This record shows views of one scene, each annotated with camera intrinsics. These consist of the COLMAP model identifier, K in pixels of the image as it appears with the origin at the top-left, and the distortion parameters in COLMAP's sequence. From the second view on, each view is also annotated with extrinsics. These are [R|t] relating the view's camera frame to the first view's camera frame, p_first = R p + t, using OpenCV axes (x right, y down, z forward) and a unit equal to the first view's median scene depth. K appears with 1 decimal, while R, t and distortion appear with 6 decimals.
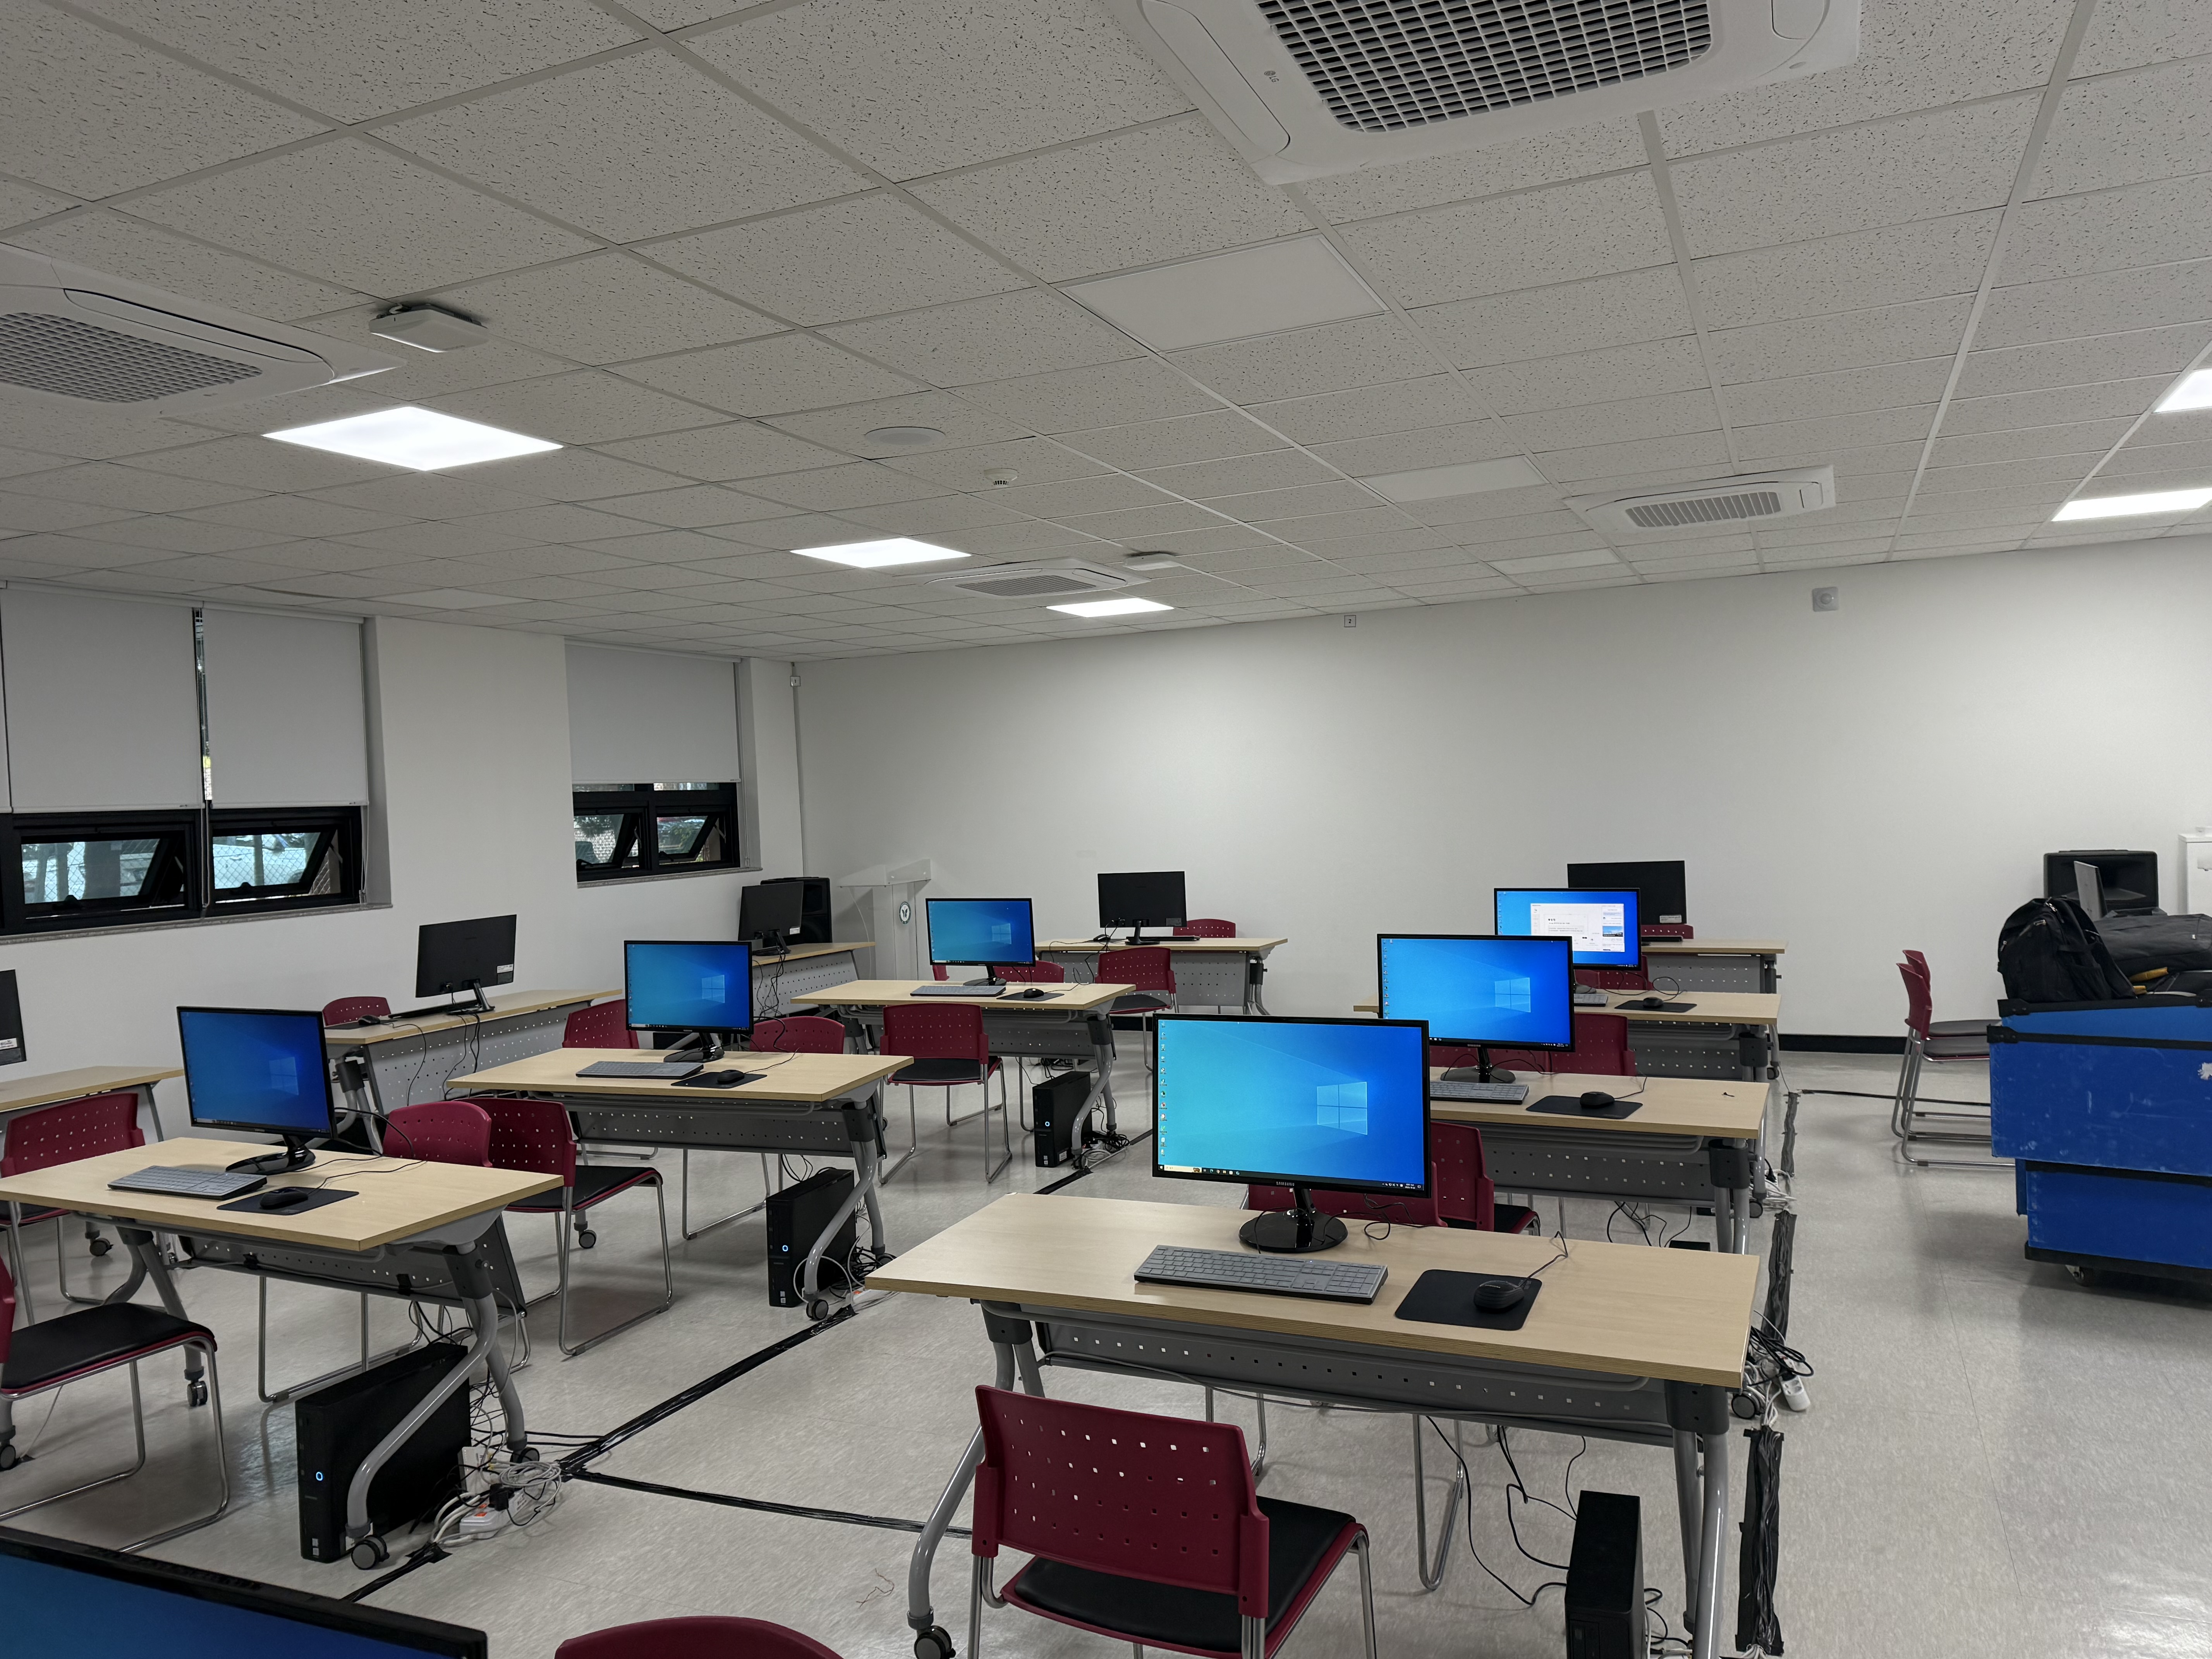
lens RADIAL K [[1581.1, 0, 1111.8], [0, 1581.1, 821.2], [0, 0, 1]] dist [0.046786, -0.019780]
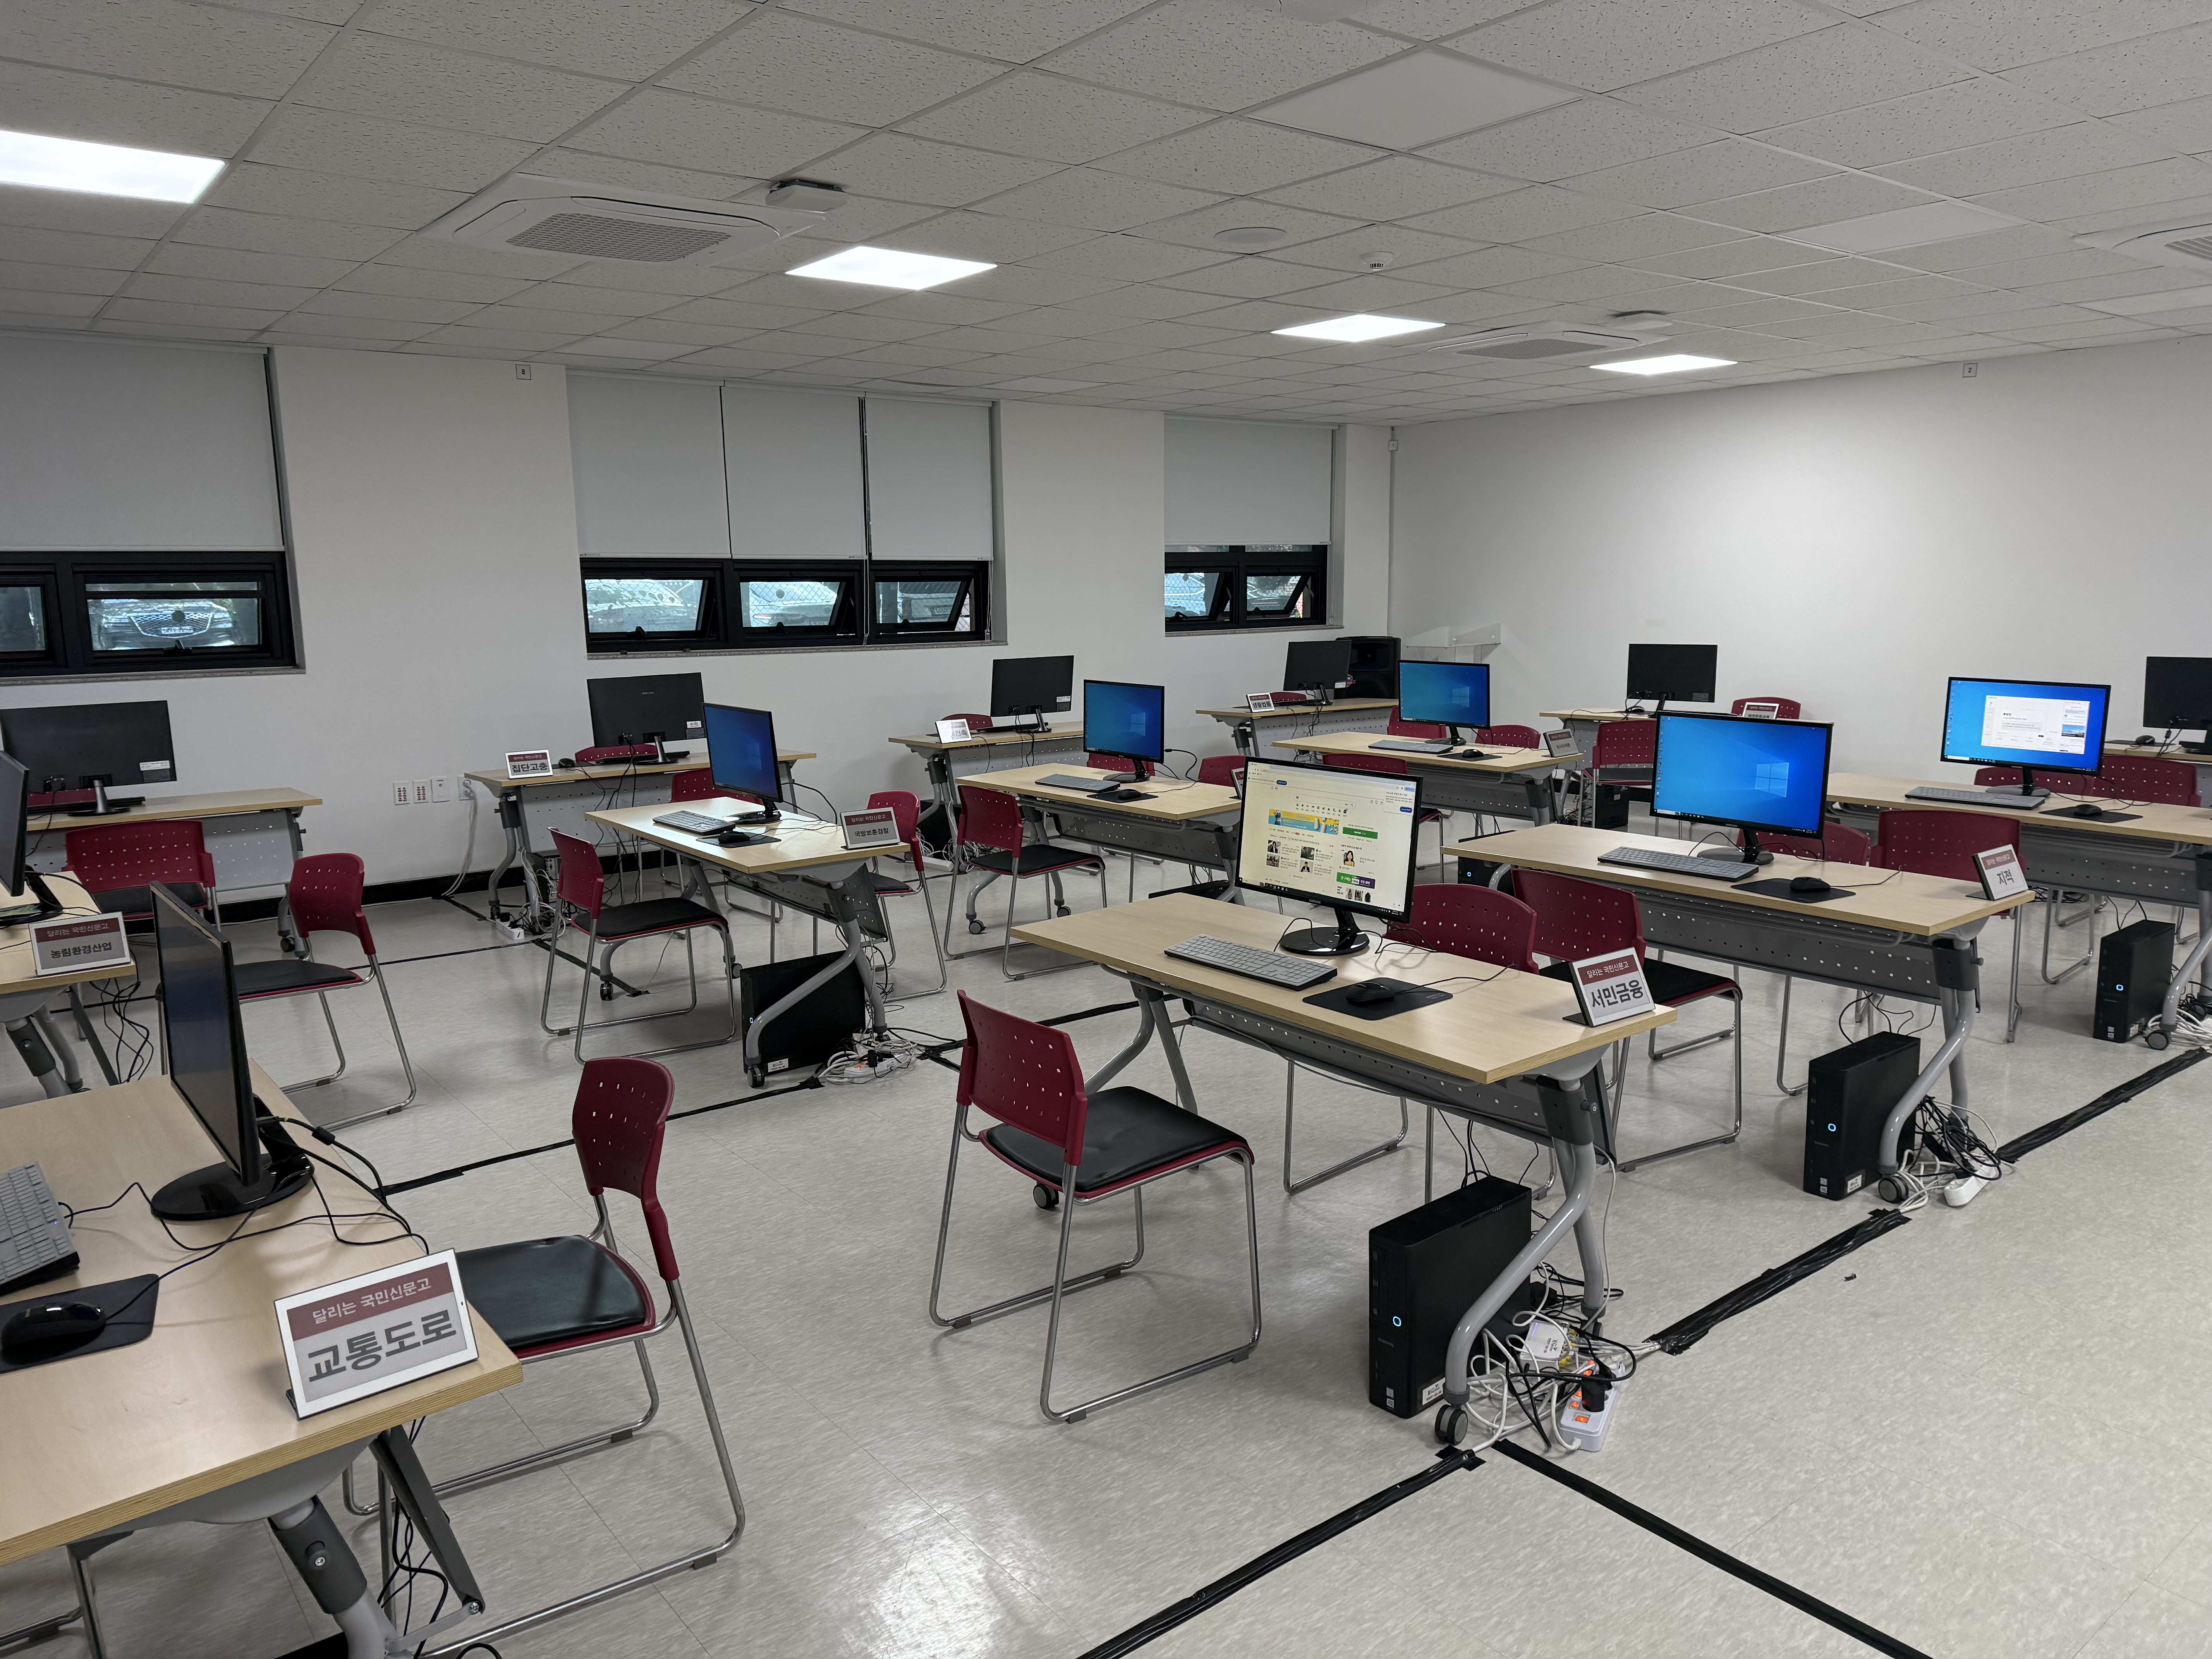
lens RADIAL K [[1581.1, 0, 1117.6], [0, 1581.1, 831.6], [0, 0, 1]] dist [0.046786, -0.019780]
pose [[0.882761, 0.101663, -0.458691, 0.220912], [-0.028525, 0.986104, 0.163661, -0.006501], [0.468955, -0.131389, 0.873395, -0.047842]]
